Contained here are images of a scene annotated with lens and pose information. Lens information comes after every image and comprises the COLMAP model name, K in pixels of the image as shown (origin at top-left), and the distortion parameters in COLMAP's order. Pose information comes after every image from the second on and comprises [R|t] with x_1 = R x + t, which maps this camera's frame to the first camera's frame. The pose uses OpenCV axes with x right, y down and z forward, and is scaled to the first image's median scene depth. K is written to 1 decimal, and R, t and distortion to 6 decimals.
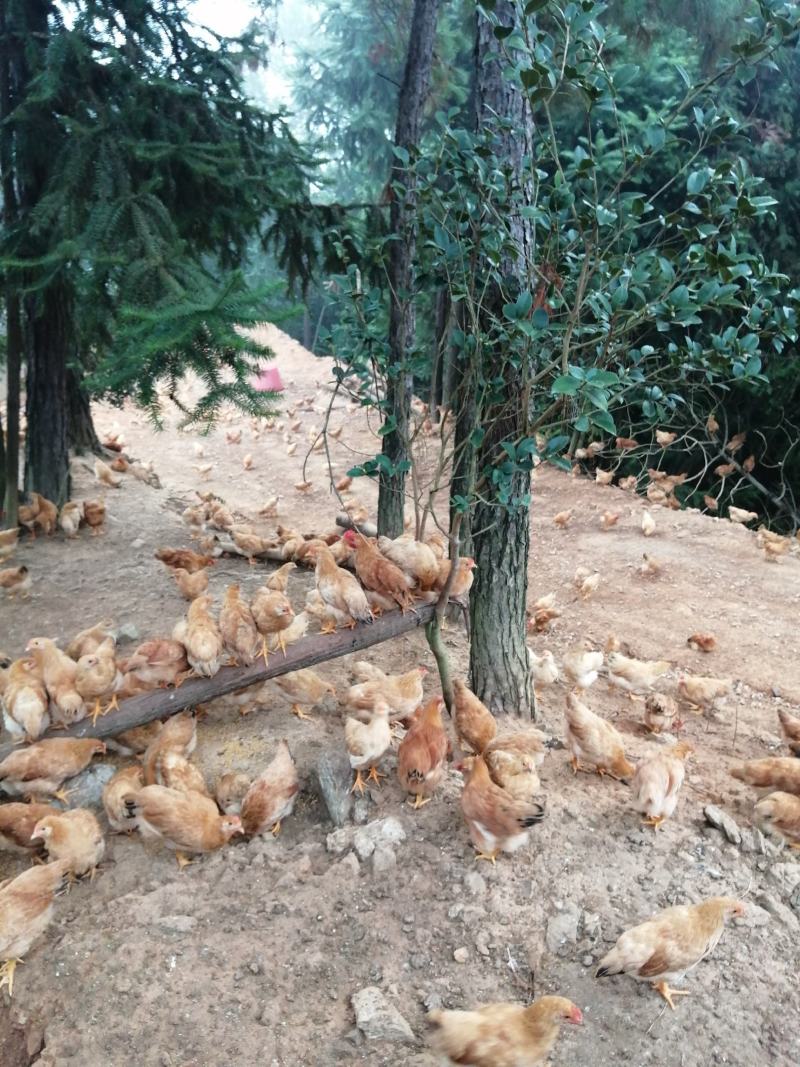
lens RADIAL K [[855.1, 0, 393.3], [0, 855.1, 529.6], [0, 0, 1]] dist [0.028014, -0.065522]
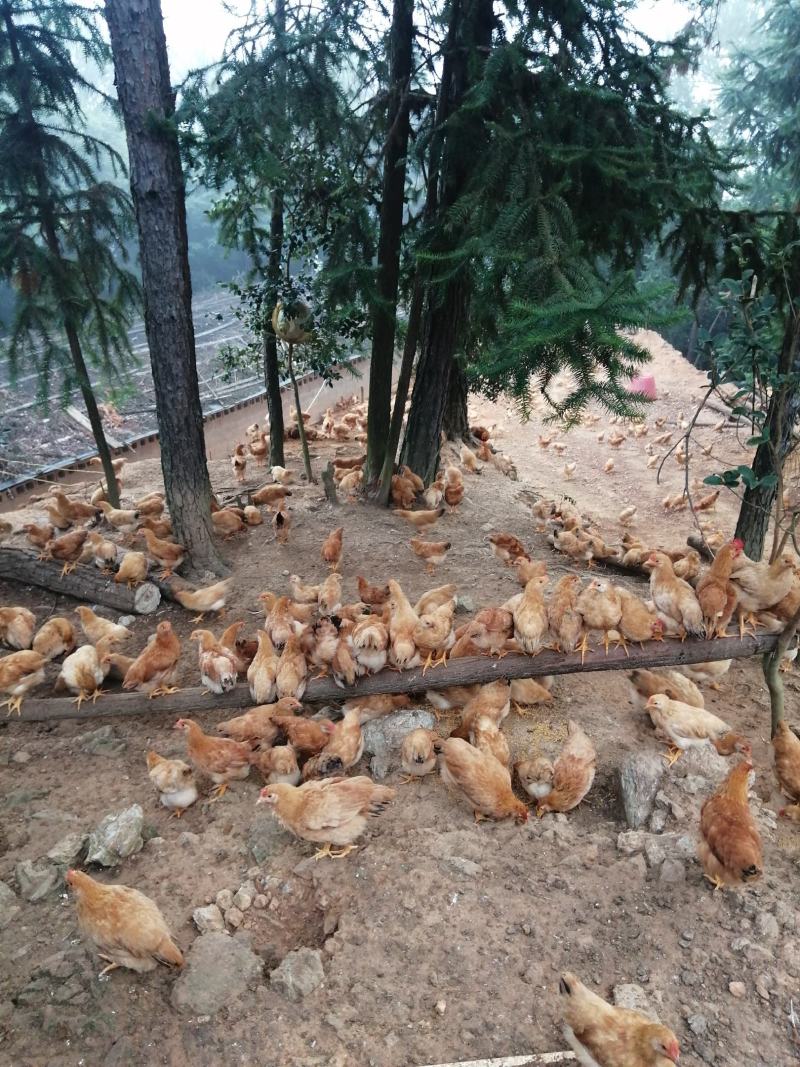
lens RADIAL K [[855.1, 0, 393.3], [0, 855.1, 529.6], [0, 0, 1]] dist [0.028014, -0.065522]
pose [[0.906875, 0.166216, -0.387235, 0.007499], [-0.168448, 0.985300, 0.028437, 0.013360], [0.386269, 0.039440, 0.921543, -0.024305]]
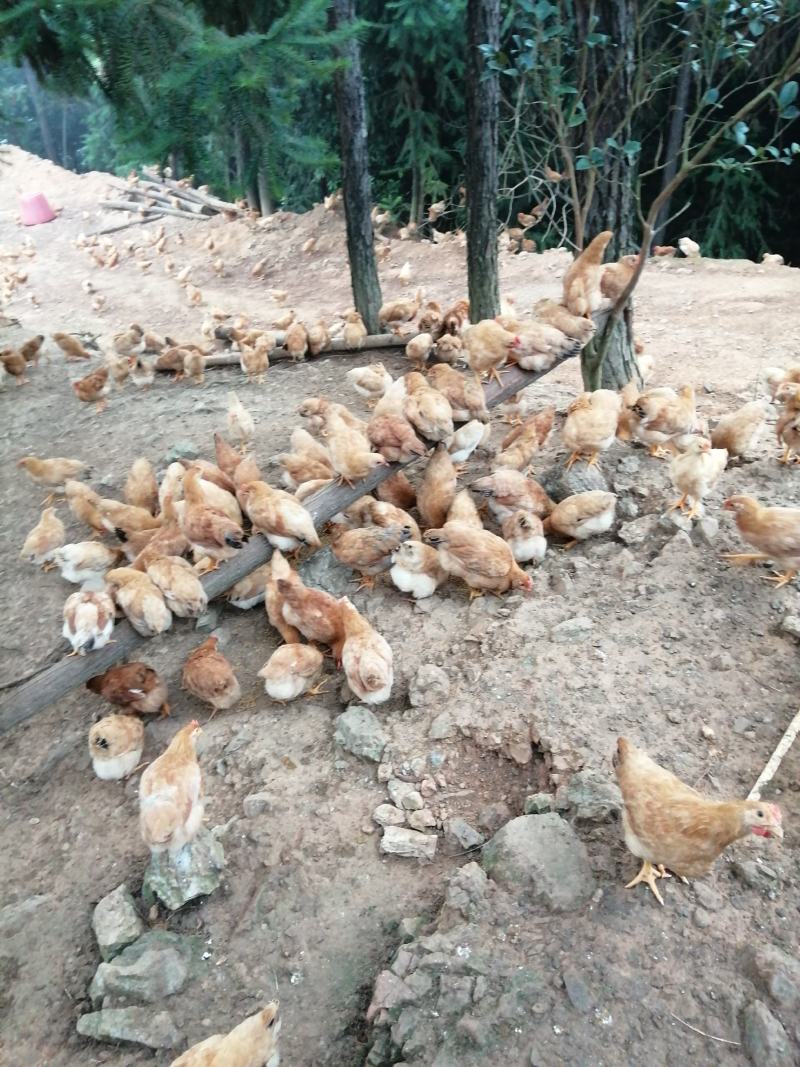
lens RADIAL K [[855.1, 0, 393.3], [0, 855.1, 529.6], [0, 0, 1]] dist [0.028014, -0.065522]
pose [[0.944841, -0.250701, 0.210773, -0.334711], [0.198850, 0.950422, 0.239074, 0.029071], [-0.260260, -0.183975, 0.947849, 0.048985]]
